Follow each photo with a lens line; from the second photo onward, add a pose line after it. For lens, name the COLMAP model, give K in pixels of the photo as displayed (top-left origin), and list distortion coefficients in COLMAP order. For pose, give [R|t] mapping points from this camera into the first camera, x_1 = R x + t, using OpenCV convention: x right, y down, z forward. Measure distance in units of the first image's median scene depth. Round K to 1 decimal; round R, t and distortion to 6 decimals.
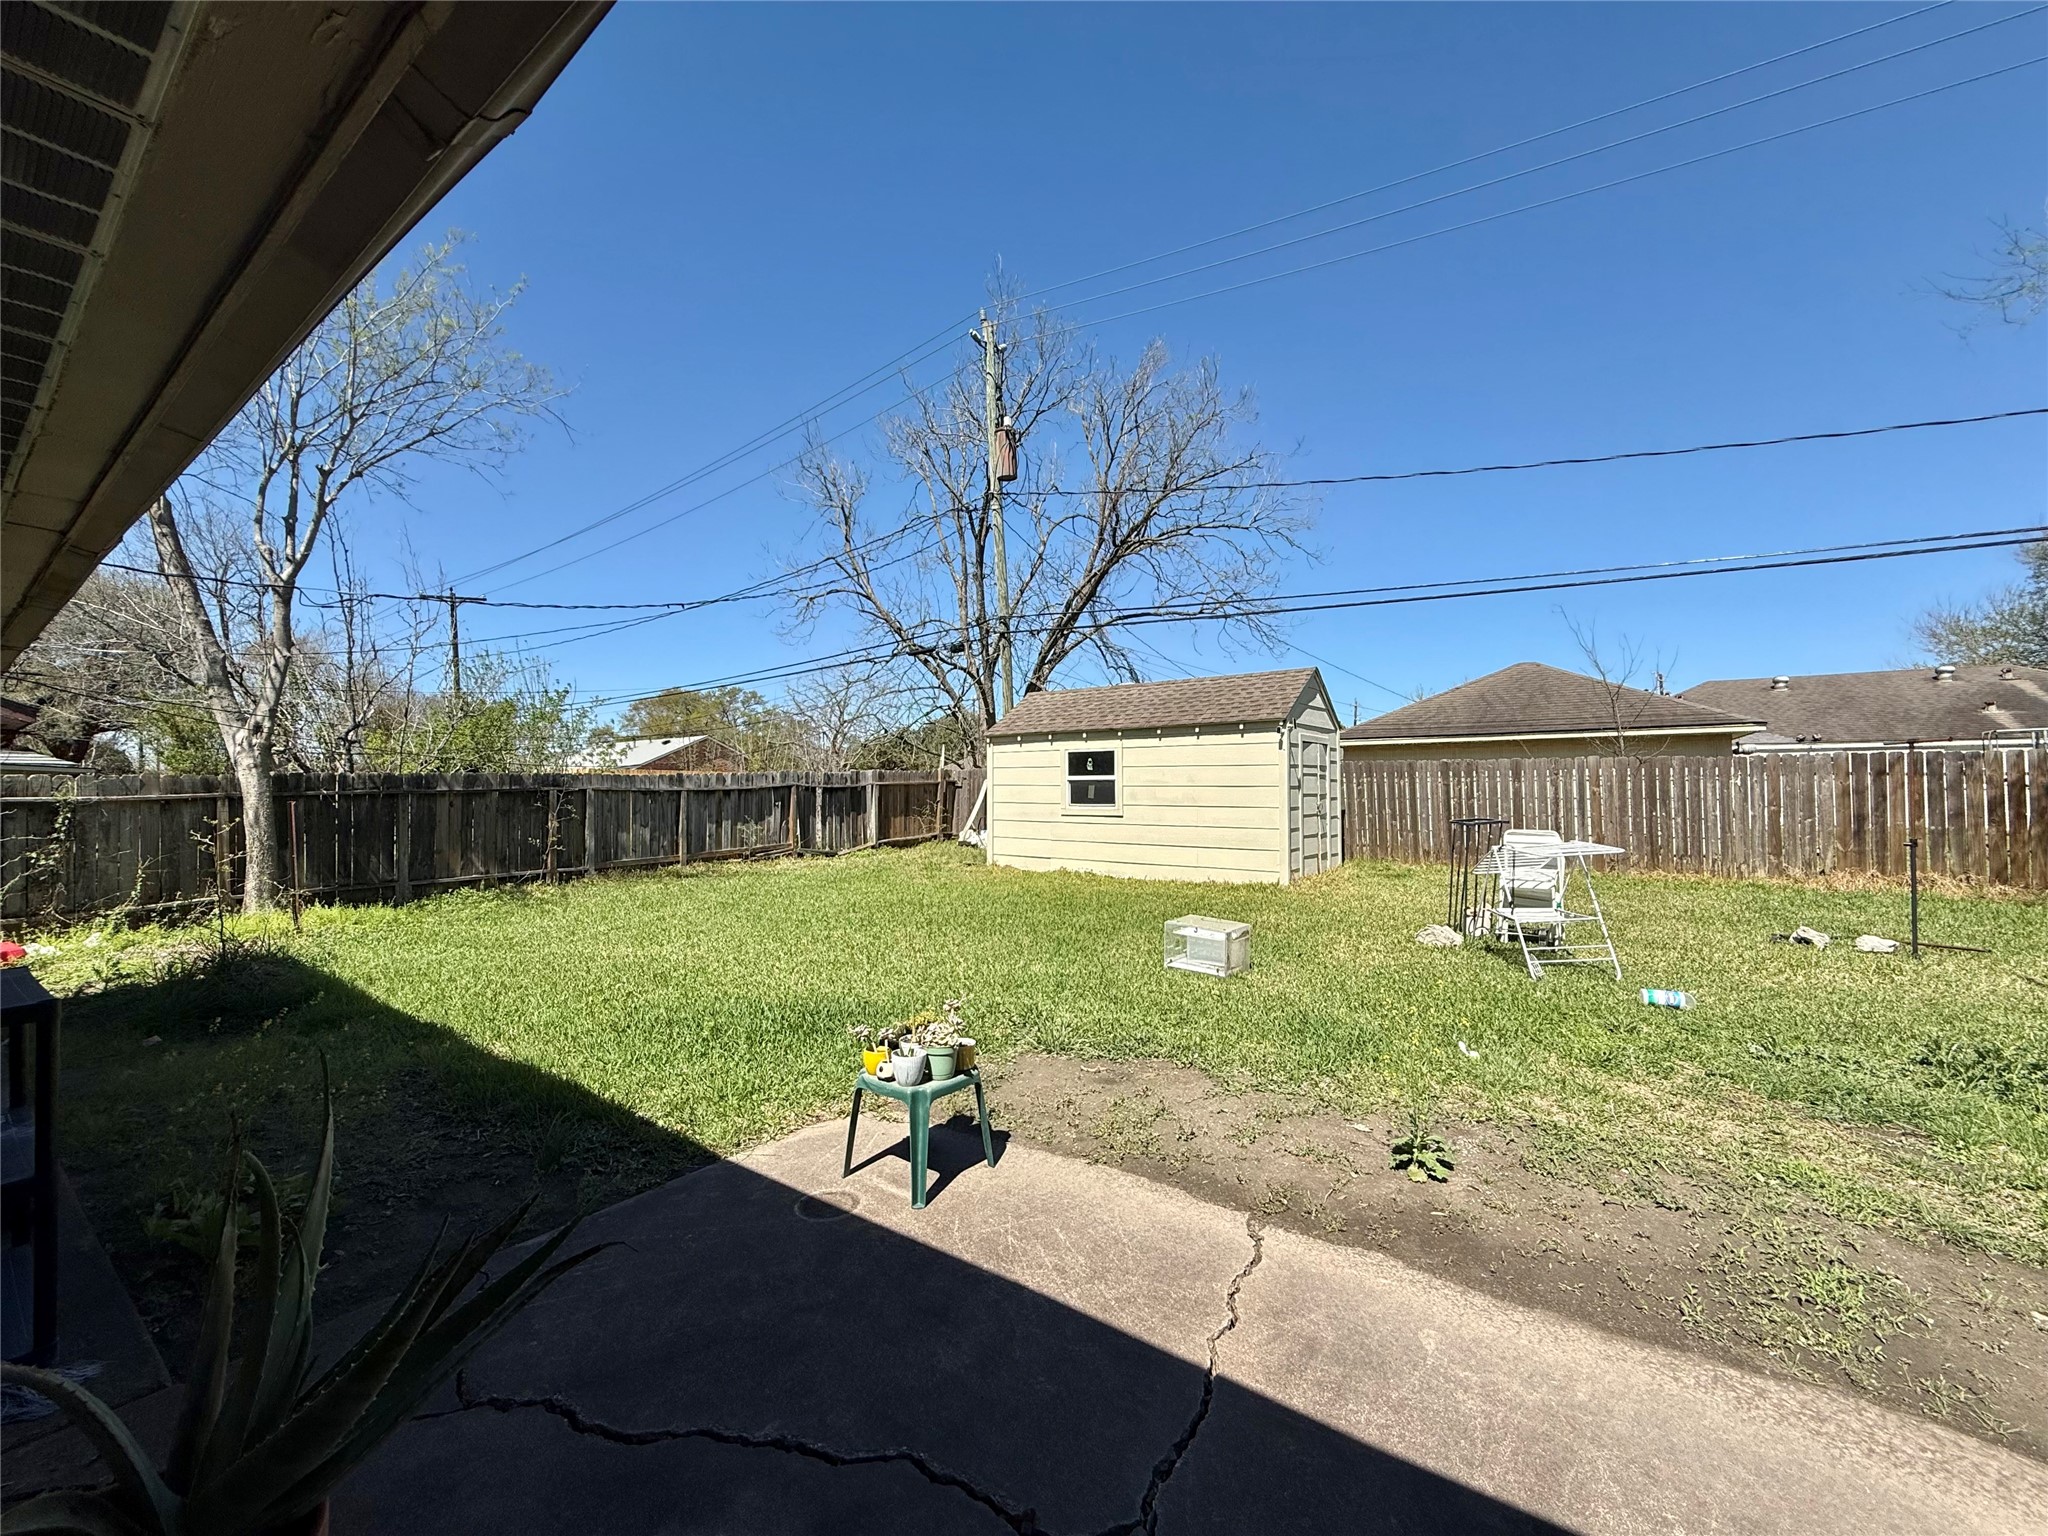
lens RADIAL K [[814.5, 0, 1024.0], [0, 814.5, 768.0], [0, 0, 1]] dist [-0.002030, 0.000575]
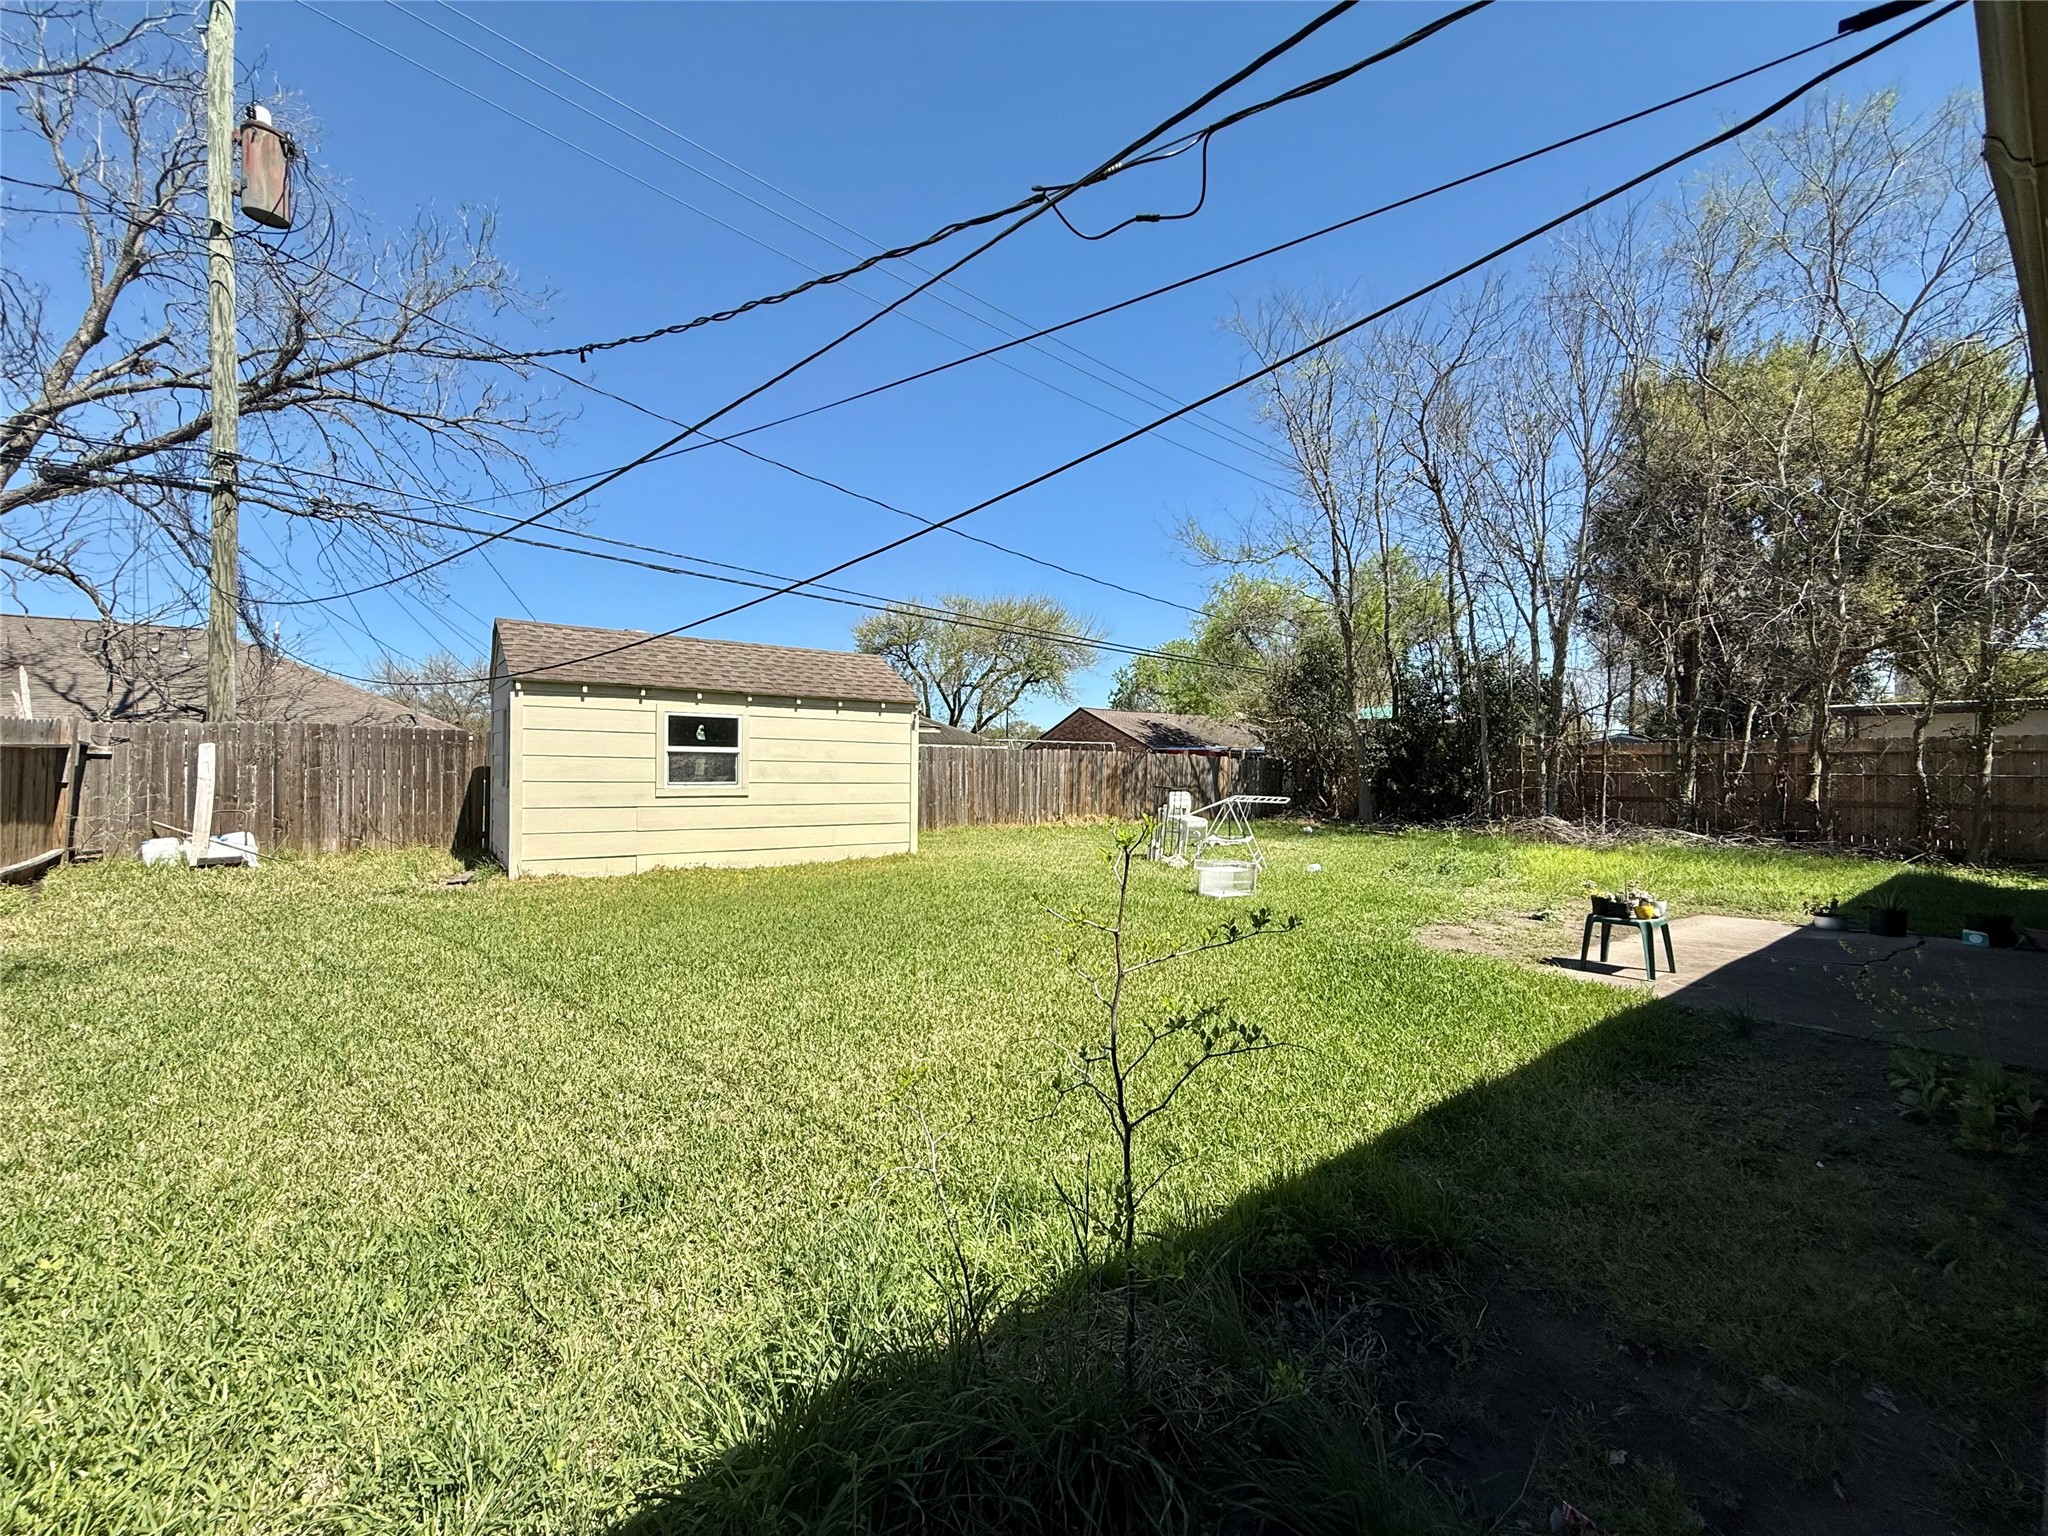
lens RADIAL K [[825.7, 0, 1024.0], [0, 825.7, 768.0], [0, 0, 1]] dist [-0.001914, -0.000038]
pose [[0.328831, 0.004034, 0.944380, -0.600841], [-0.036078, 0.999315, 0.008293, 0.012486], [-0.943699, -0.036798, 0.328752, 0.440106]]
